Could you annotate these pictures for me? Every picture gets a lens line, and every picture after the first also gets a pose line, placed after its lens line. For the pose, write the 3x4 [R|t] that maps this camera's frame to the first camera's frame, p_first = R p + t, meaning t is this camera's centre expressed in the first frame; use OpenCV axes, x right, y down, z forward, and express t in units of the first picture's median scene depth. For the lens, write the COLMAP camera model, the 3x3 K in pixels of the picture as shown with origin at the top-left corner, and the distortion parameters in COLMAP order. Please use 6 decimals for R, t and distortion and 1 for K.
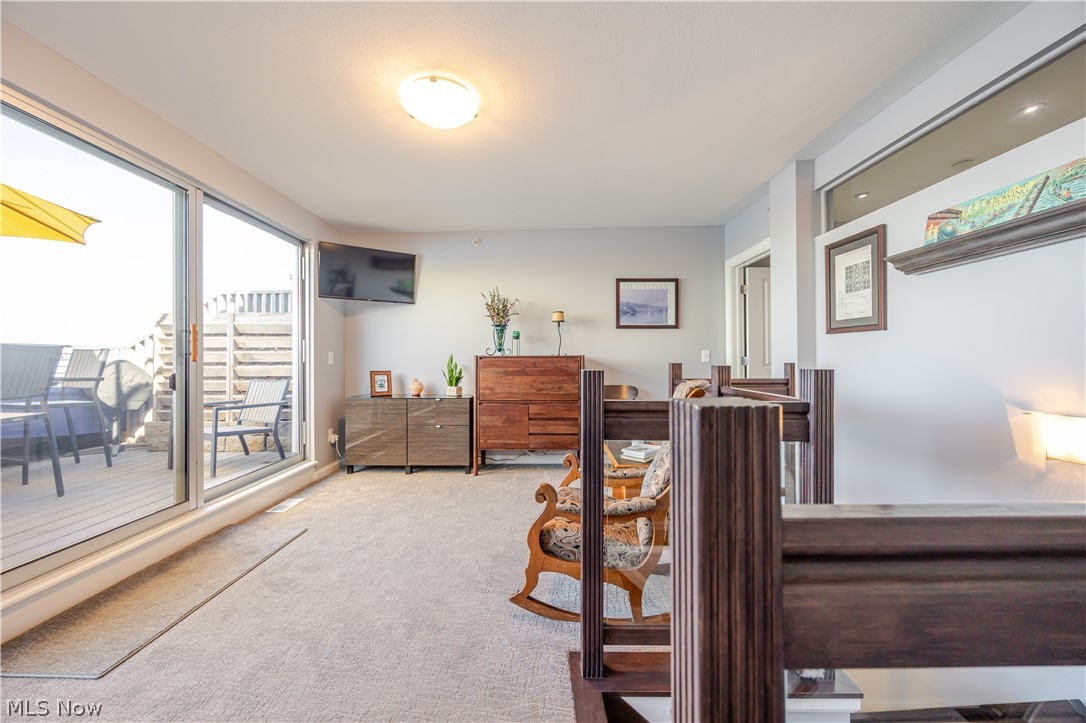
lens RADIAL K [[412.9, 0, 539.2], [0, 412.9, 360.4], [0, 0, 1]] dist [-0.002082, -0.000753]
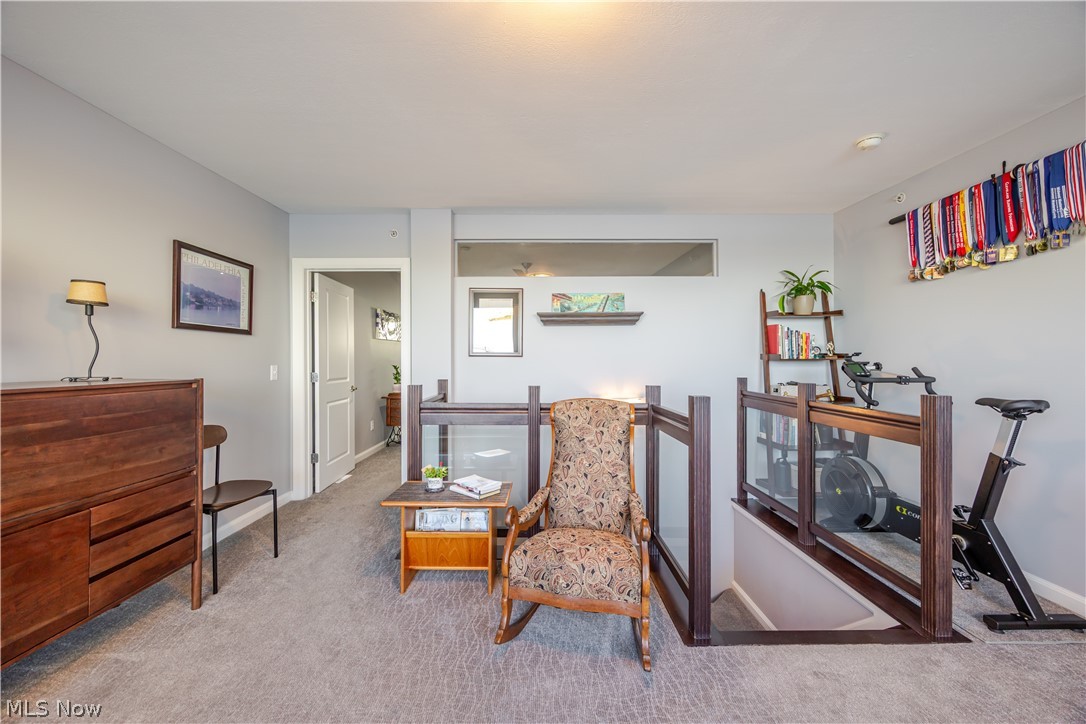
lens RADIAL K [[412.9, 0, 539.6], [0, 412.9, 358.2], [0, 0, 1]] dist [-0.002082, -0.000753]
pose [[0.009099, 0.007678, 0.999929, -0.376672], [-0.000145, 0.999971, -0.007677, -0.031569], [-0.999959, -0.000075, 0.009100, 0.495772]]
